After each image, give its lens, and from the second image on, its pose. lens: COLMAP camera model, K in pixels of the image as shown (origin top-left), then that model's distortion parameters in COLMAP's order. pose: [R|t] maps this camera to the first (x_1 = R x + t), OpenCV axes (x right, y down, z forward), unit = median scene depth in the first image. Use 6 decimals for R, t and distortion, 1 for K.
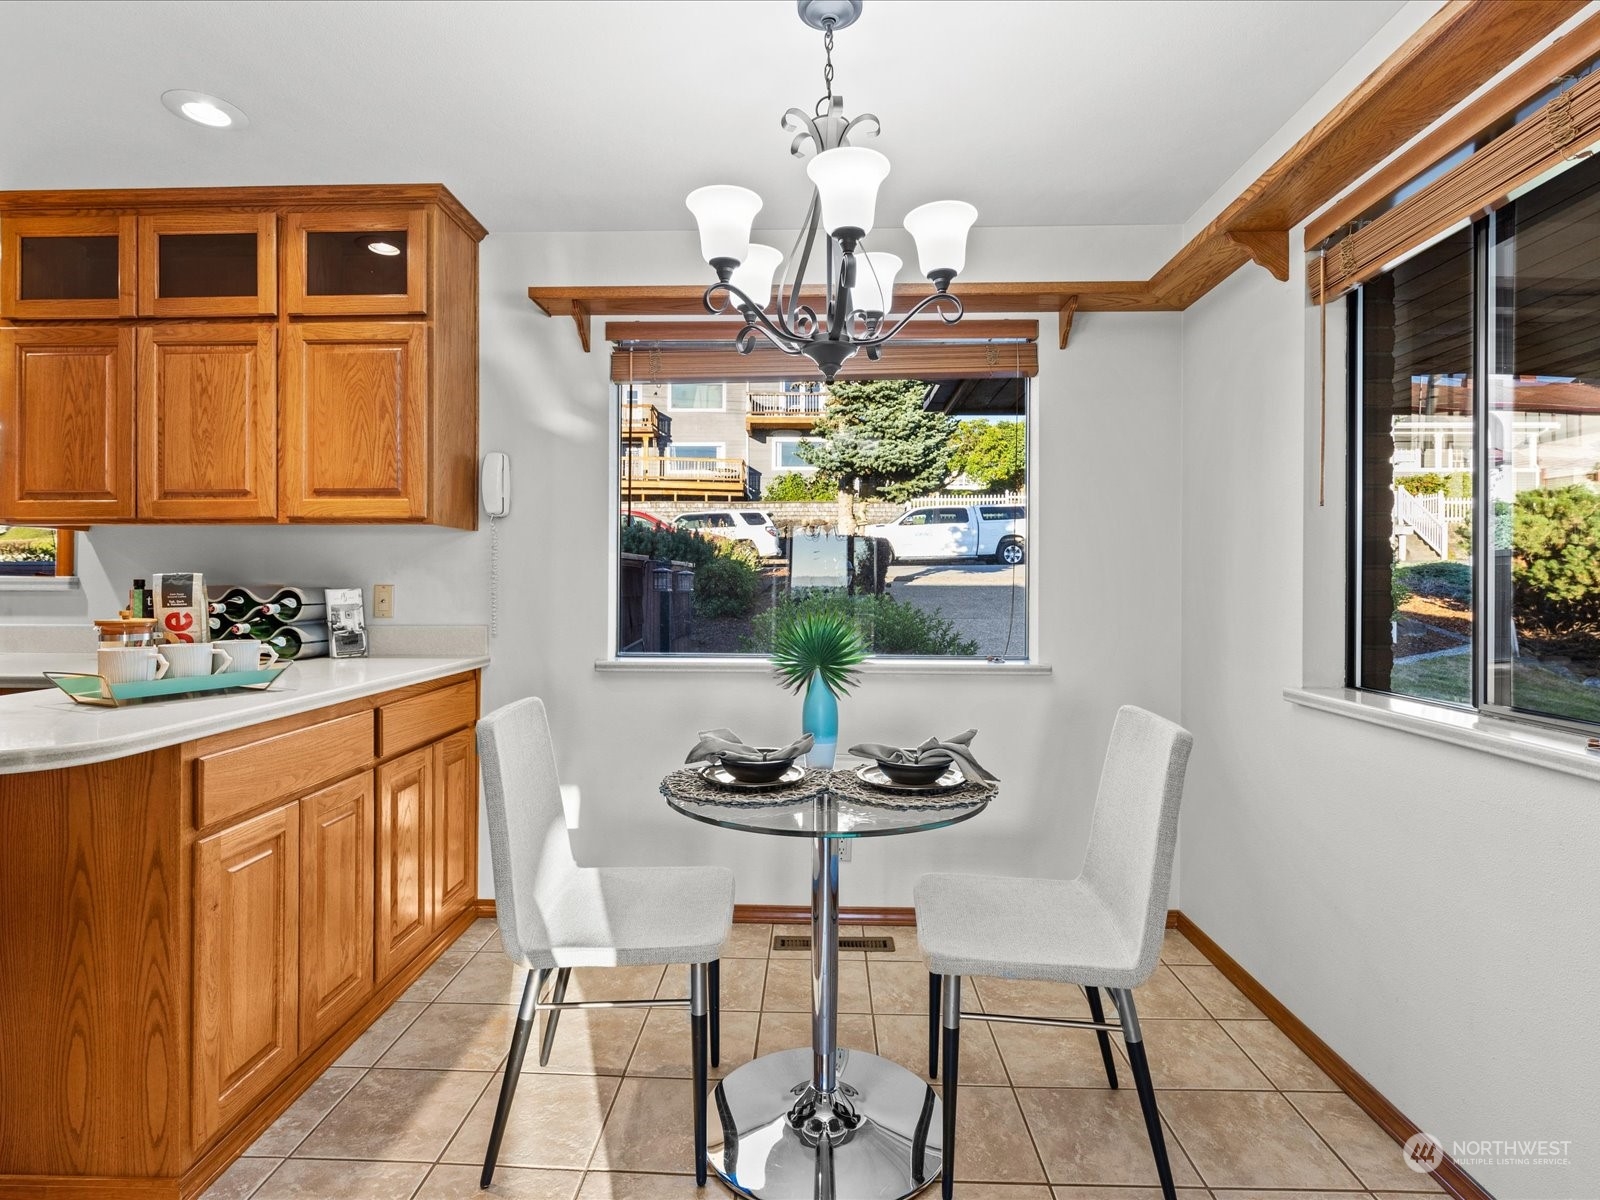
lens RADIAL K [[805.7, 0, 794.9], [0, 805.7, 587.9], [0, 0, 1]] dist [-0.001606, 0.000023]
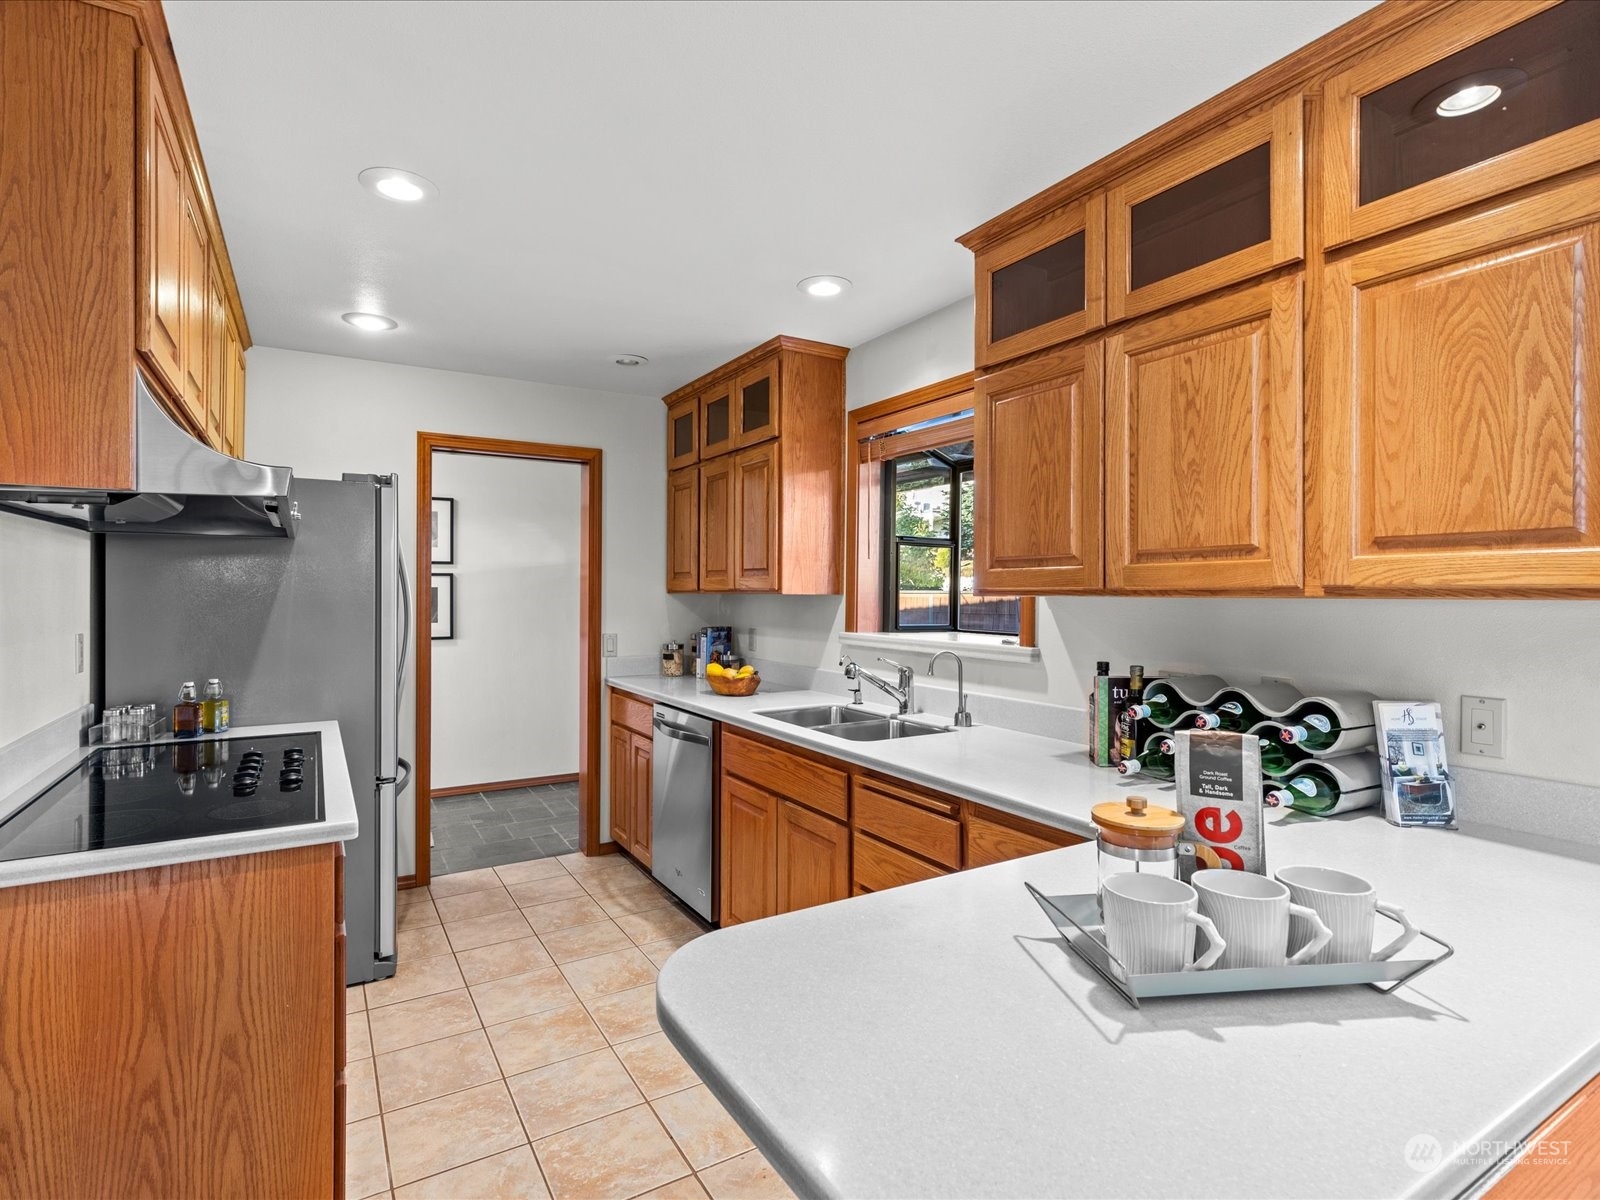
lens RADIAL K [[805.7, 0, 794.9], [0, 805.7, 587.9], [0, 0, 1]] dist [-0.001606, 0.000023]
pose [[0.542796, -0.006711, -0.839838, -0.338218], [-0.003209, 0.999944, -0.010064, -0.079525], [0.839858, 0.008157, 0.542745, 0.340805]]
